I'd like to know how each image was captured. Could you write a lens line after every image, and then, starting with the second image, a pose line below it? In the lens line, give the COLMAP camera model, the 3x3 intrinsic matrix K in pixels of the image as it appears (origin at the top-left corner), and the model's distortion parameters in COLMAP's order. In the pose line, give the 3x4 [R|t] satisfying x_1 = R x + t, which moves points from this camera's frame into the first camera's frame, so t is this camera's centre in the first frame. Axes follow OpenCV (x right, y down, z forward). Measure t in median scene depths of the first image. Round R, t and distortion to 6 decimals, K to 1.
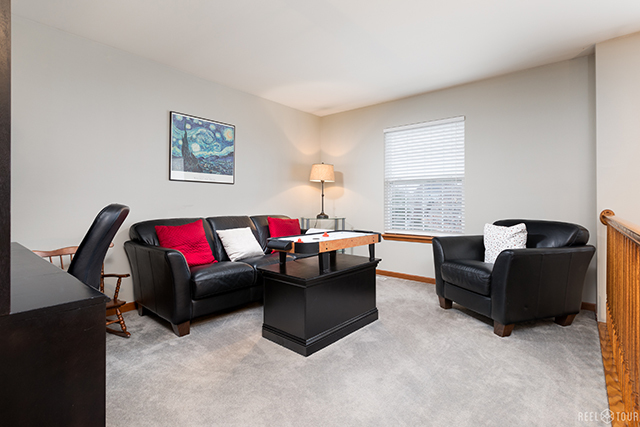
lens RADIAL K [[297.4, 0, 323.1], [0, 297.4, 201.4], [0, 0, 1]] dist [-0.000082, 0.000043]
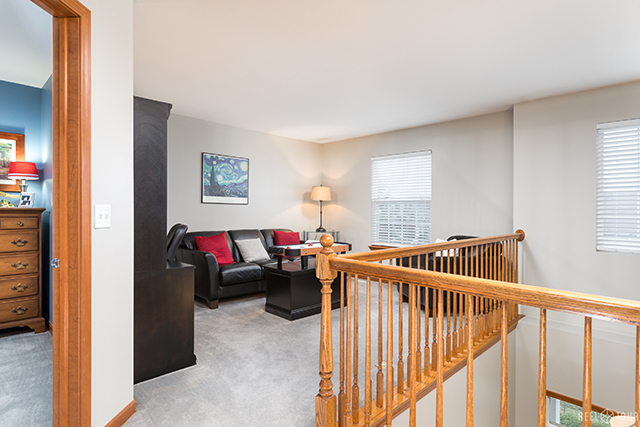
lens RADIAL K [[349.9, 0, 320.0], [0, 349.9, 213.5], [0, 0, 1]] dist [0.001733, 0.000606]
pose [[0.995400, 0.007531, -0.095510, 0.176345], [-0.006030, 0.999854, 0.015993, -0.052100], [0.095617, -0.015344, 0.995300, -0.542117]]
